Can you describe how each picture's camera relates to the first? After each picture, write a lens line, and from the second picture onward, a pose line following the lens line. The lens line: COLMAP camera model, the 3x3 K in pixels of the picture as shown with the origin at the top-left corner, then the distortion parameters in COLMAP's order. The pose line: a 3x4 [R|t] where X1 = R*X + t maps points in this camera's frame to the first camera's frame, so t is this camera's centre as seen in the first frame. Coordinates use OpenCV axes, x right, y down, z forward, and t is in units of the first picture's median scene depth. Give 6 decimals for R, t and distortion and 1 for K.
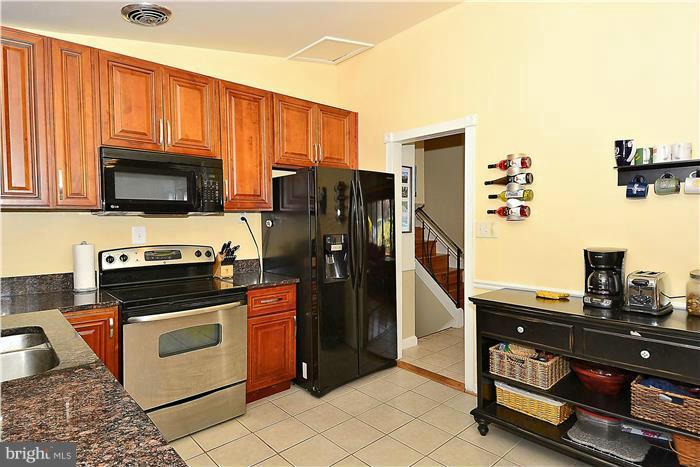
lens RADIAL K [[372.6, 0, 362.2], [0, 372.6, 232.7], [0, 0, 1]] dist [0.039536, -0.036960]
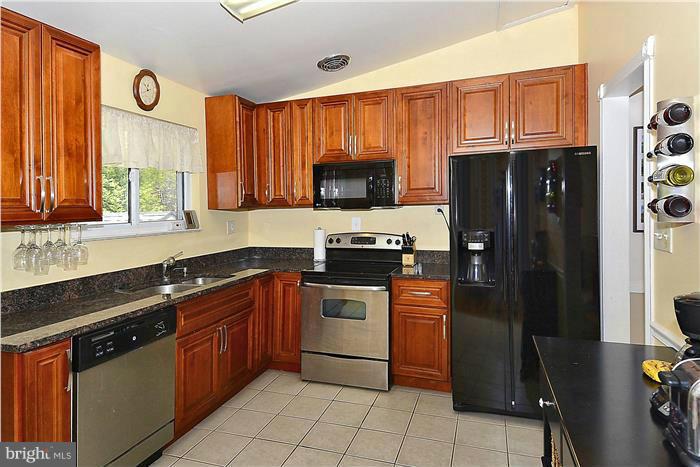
lens RADIAL K [[428.6, 0, 348.8], [0, 428.6, 201.5], [0, 0, 1]] dist [0.054948, 0.000104]
pose [[0.482796, -0.008213, -0.875694, 0.708468], [-0.011830, 0.999804, -0.015899, -0.047886], [0.875653, 0.018036, 0.482604, 0.264194]]
